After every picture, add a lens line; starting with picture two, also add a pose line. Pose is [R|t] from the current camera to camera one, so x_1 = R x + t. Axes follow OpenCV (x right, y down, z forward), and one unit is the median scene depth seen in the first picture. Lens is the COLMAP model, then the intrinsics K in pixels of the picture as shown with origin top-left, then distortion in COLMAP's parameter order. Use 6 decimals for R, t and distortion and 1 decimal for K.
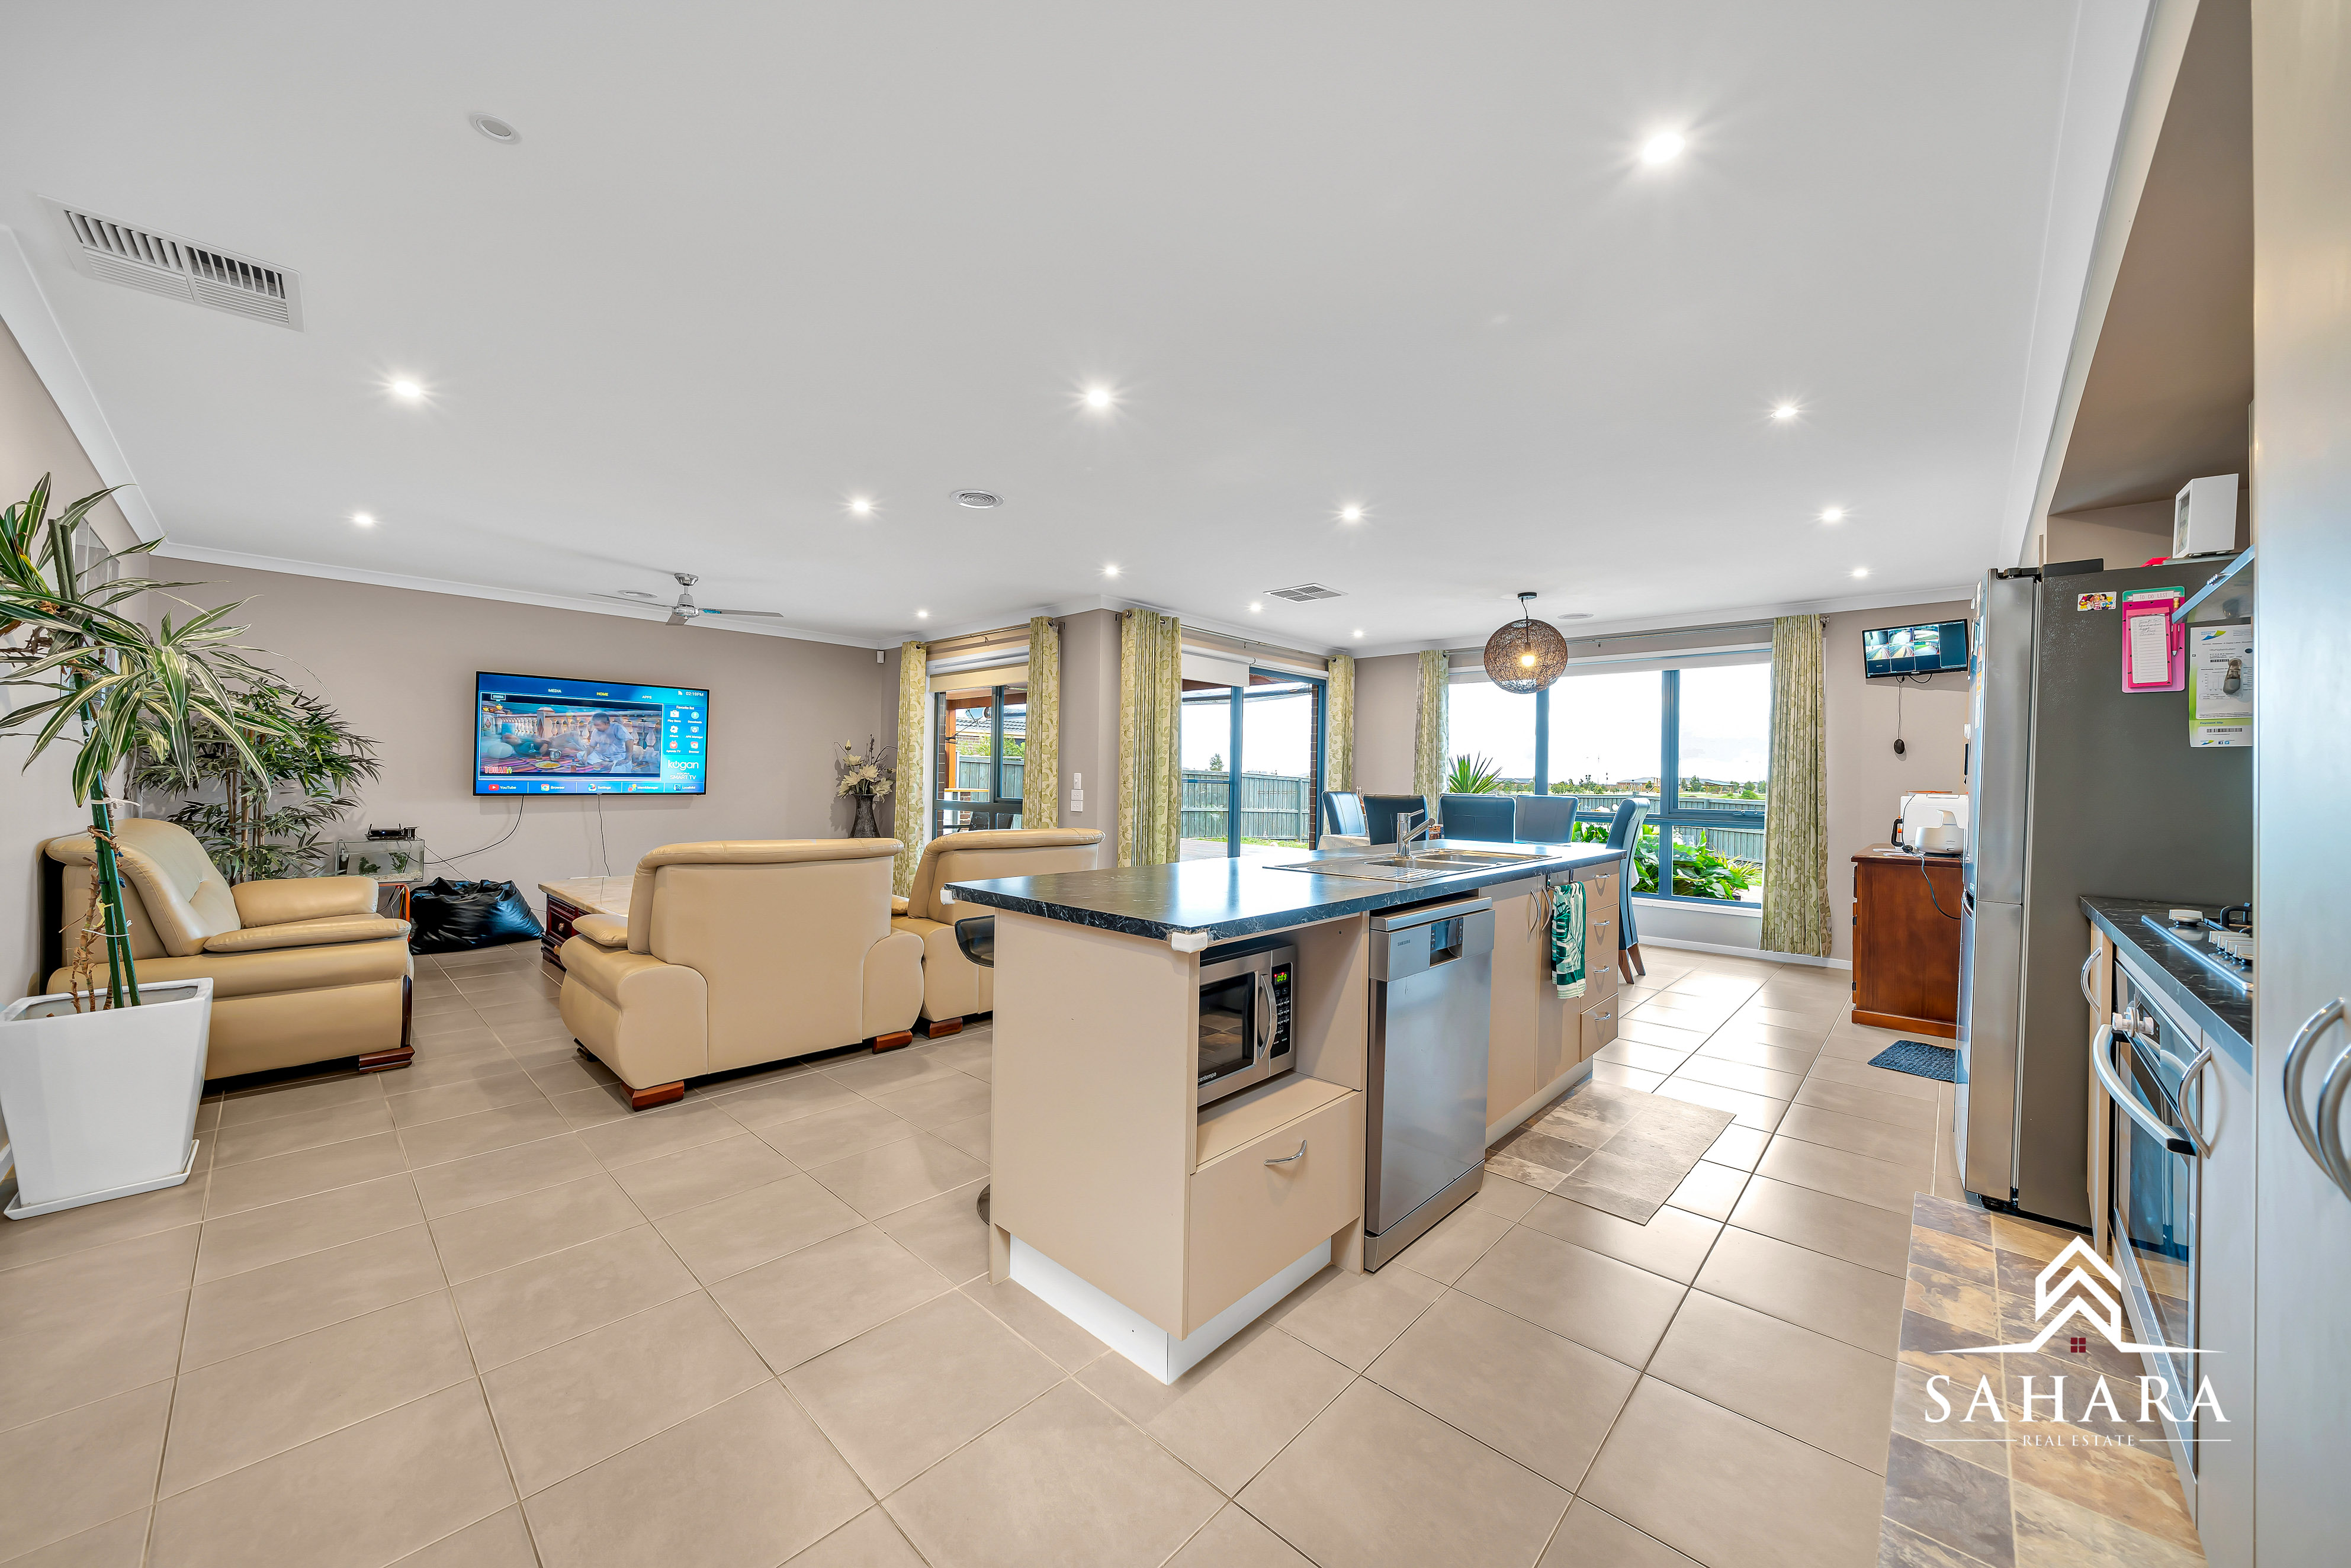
lens RADIAL K [[835.5, 0, 1164.2], [0, 835.5, 780.0], [0, 0, 1]] dist [-0.002237, -0.000174]
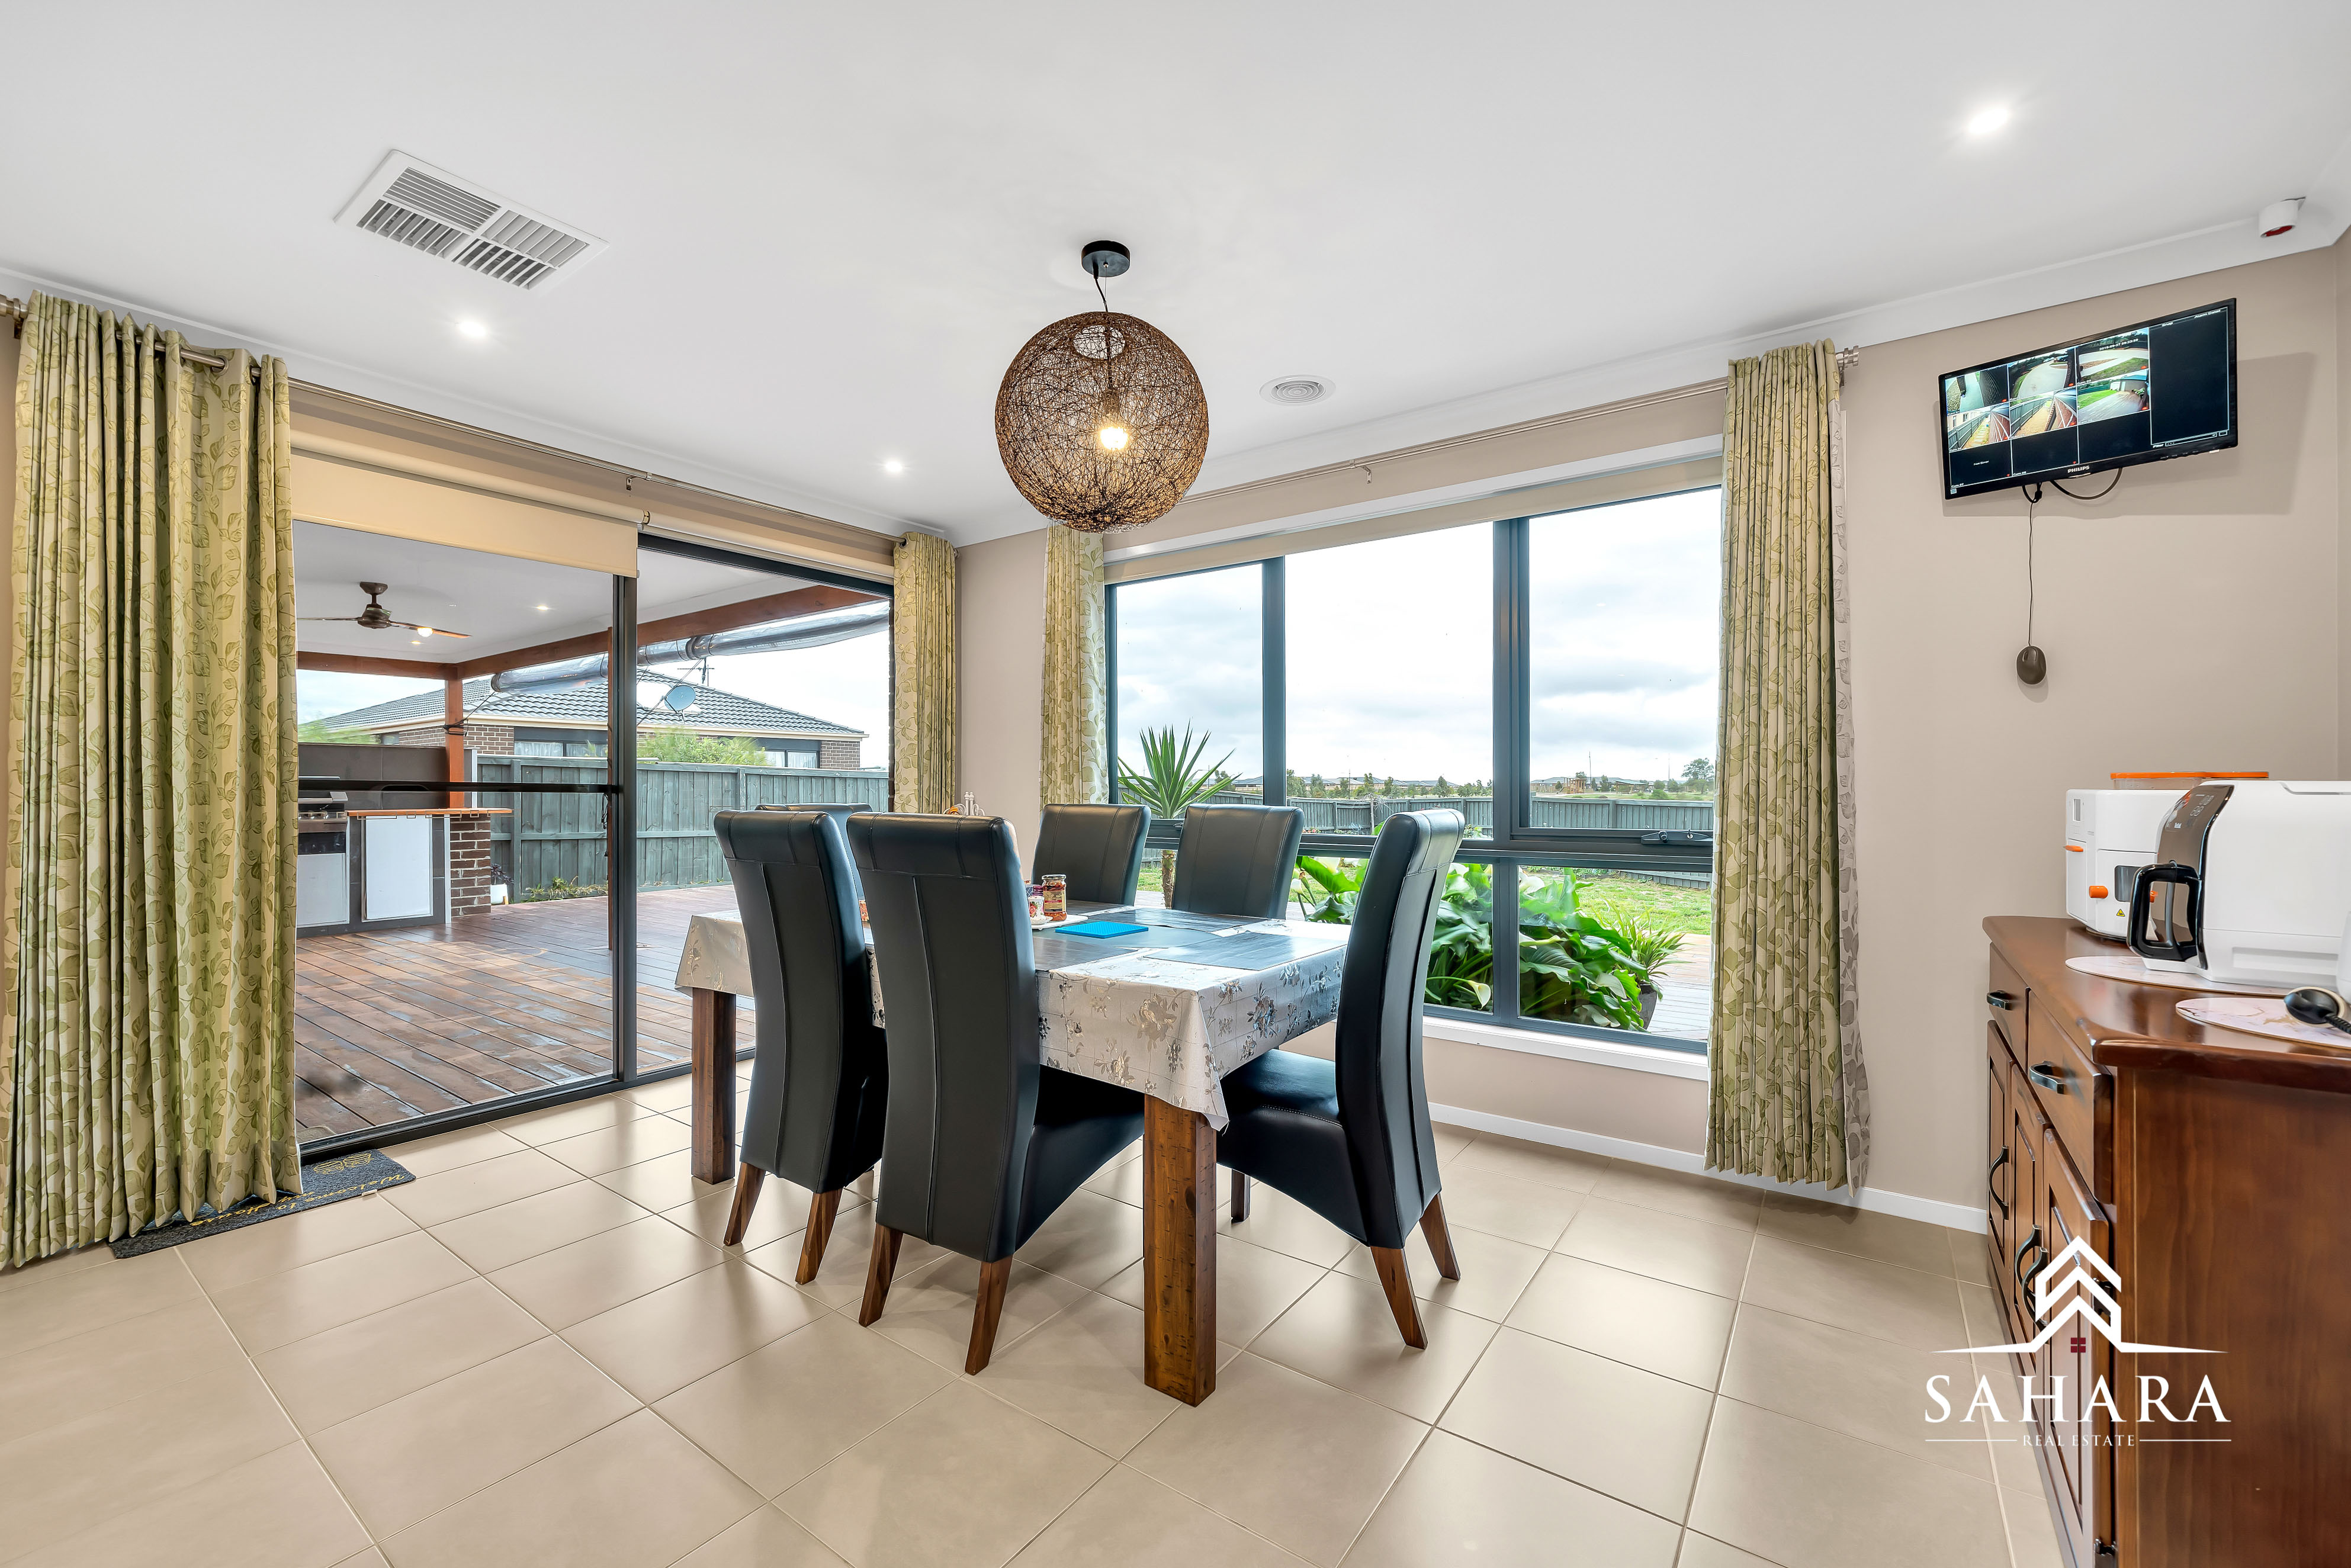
lens RADIAL K [[924.2, 0, 1167.4], [0, 924.2, 795.7], [0, 0, 1]] dist [0.000069, 0.000019]
pose [[0.992282, -0.019010, 0.122532, 0.402242], [0.018126, 0.999801, 0.008331, 0.010172], [-0.122666, -0.006045, 0.992430, 0.588618]]
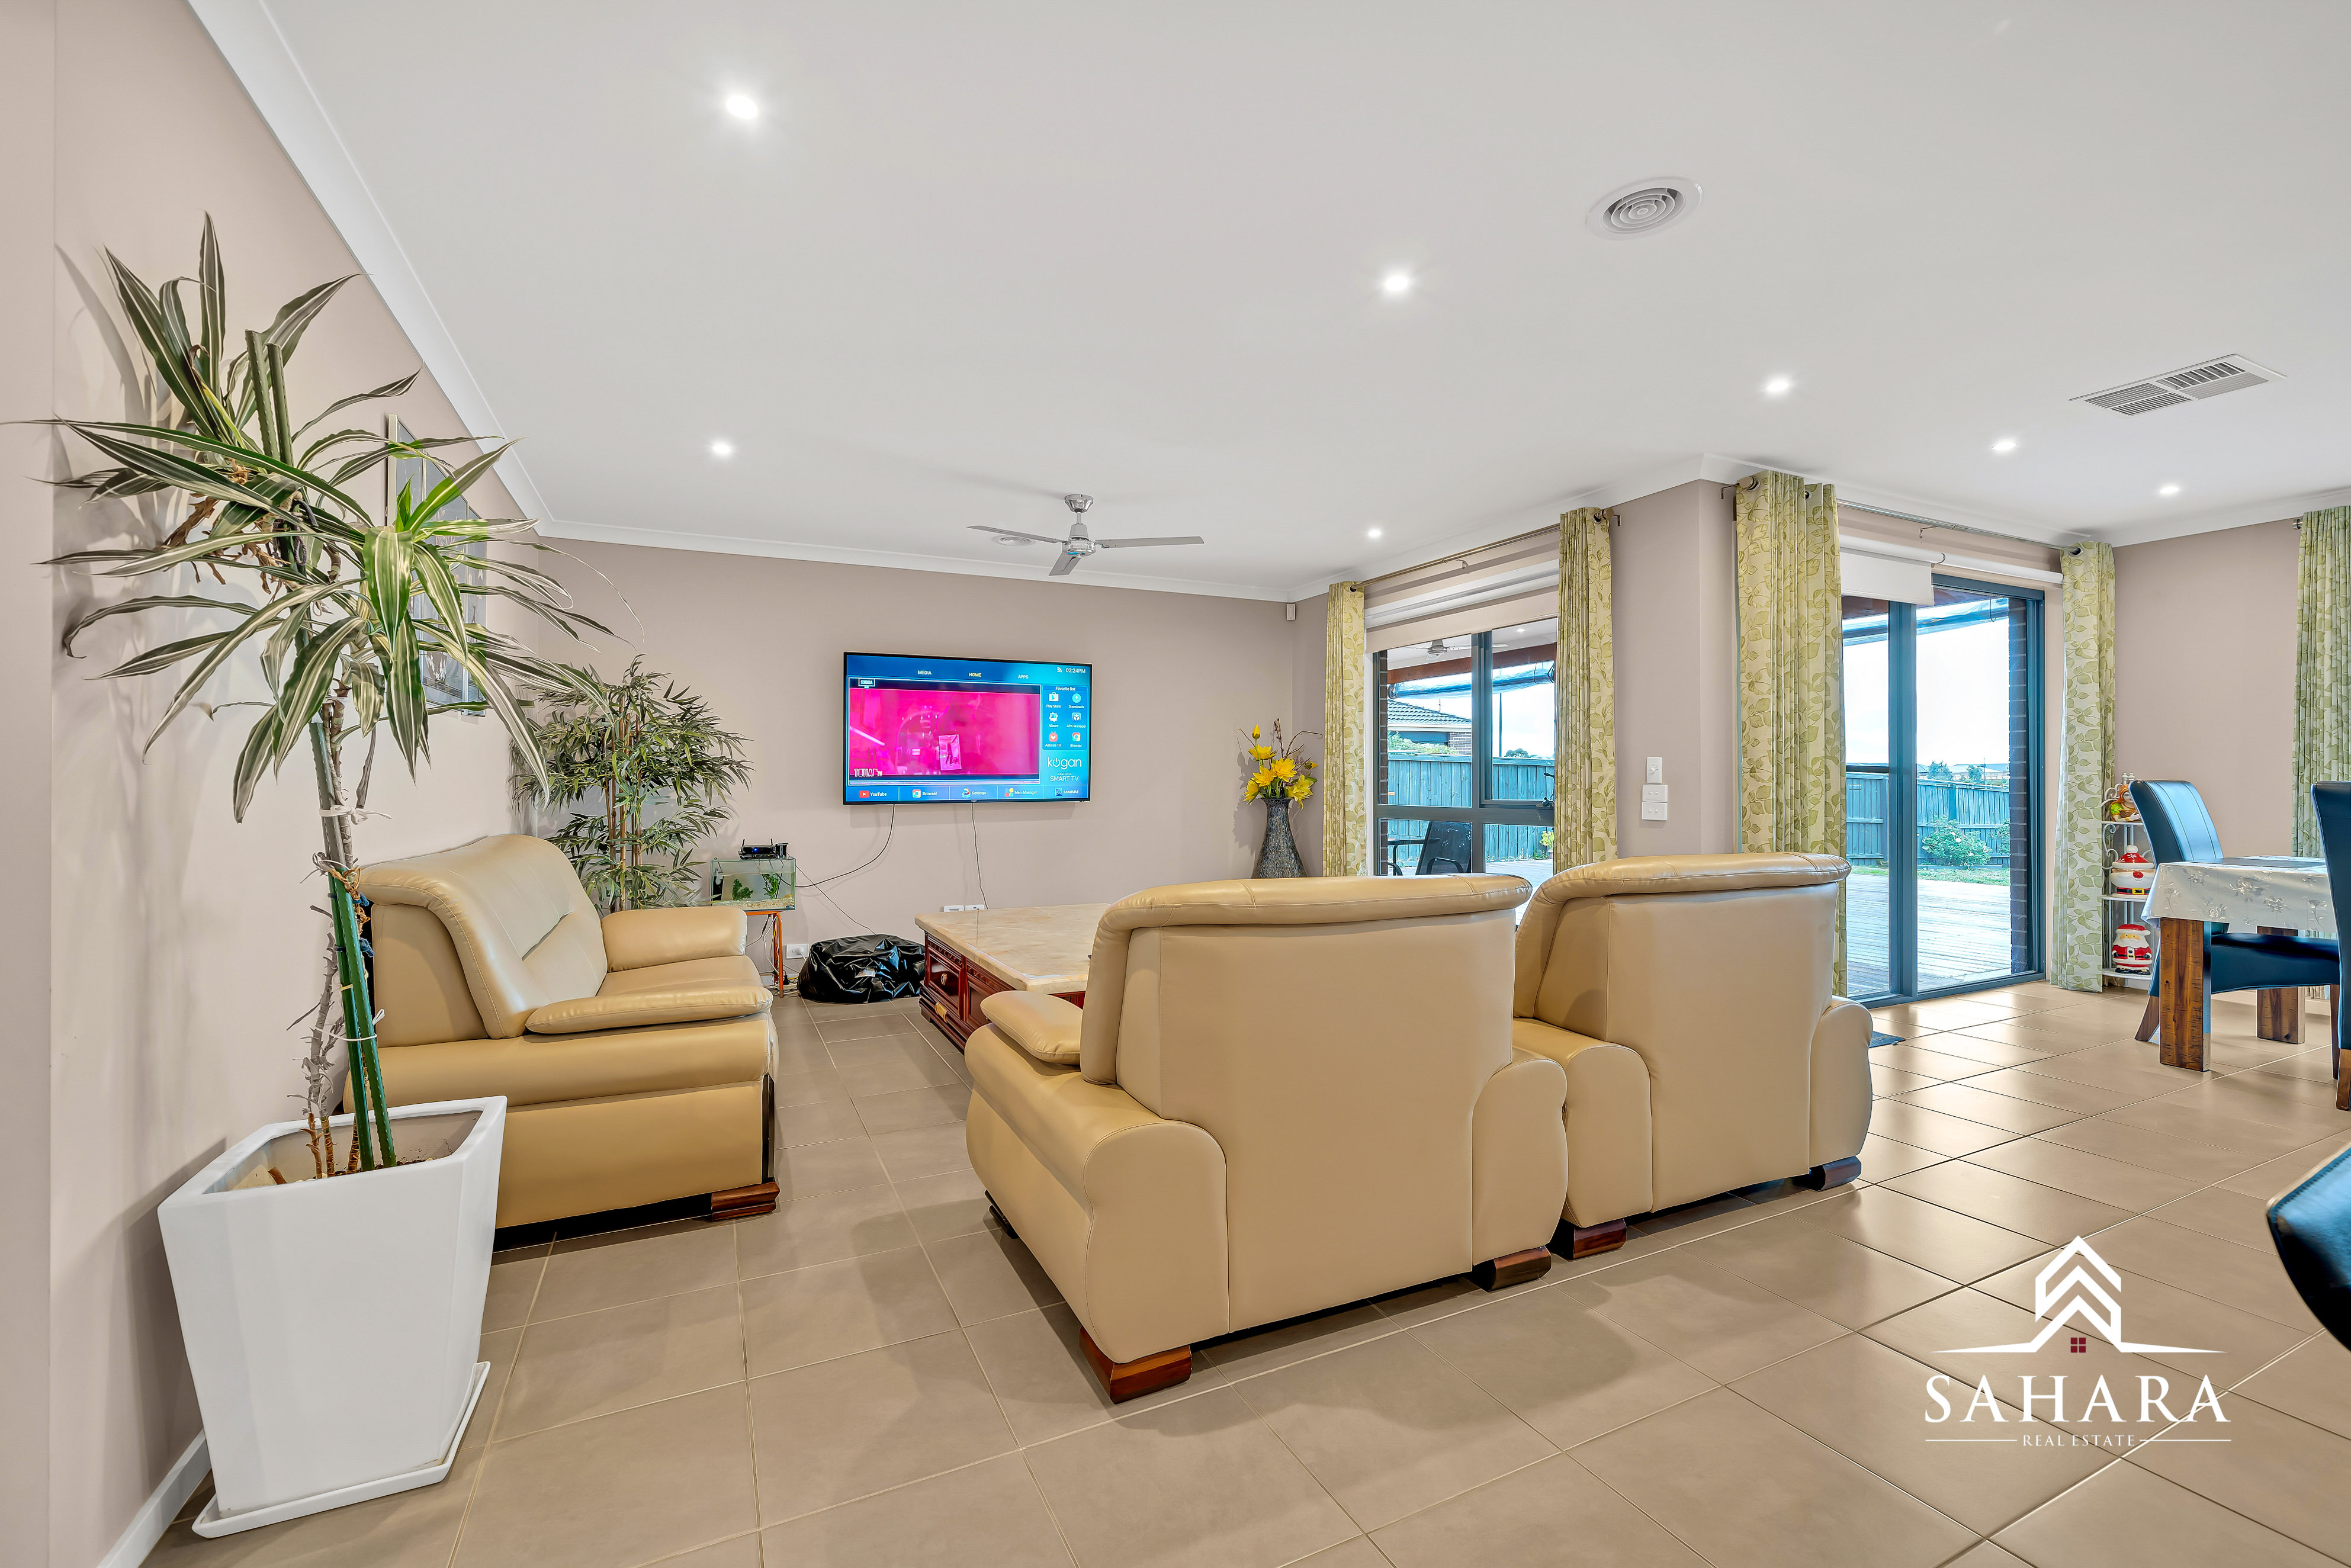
lens RADIAL K [[955.8, 0, 1175.5], [0, 955.8, 784.0], [0, 0, 1]] dist [0.001665, -0.000020]
pose [[0.937634, -0.018192, -0.347147, -0.204521], [0.017981, 0.999831, -0.003829, 0.008273], [0.347158, -0.002652, 0.937803, 0.242986]]
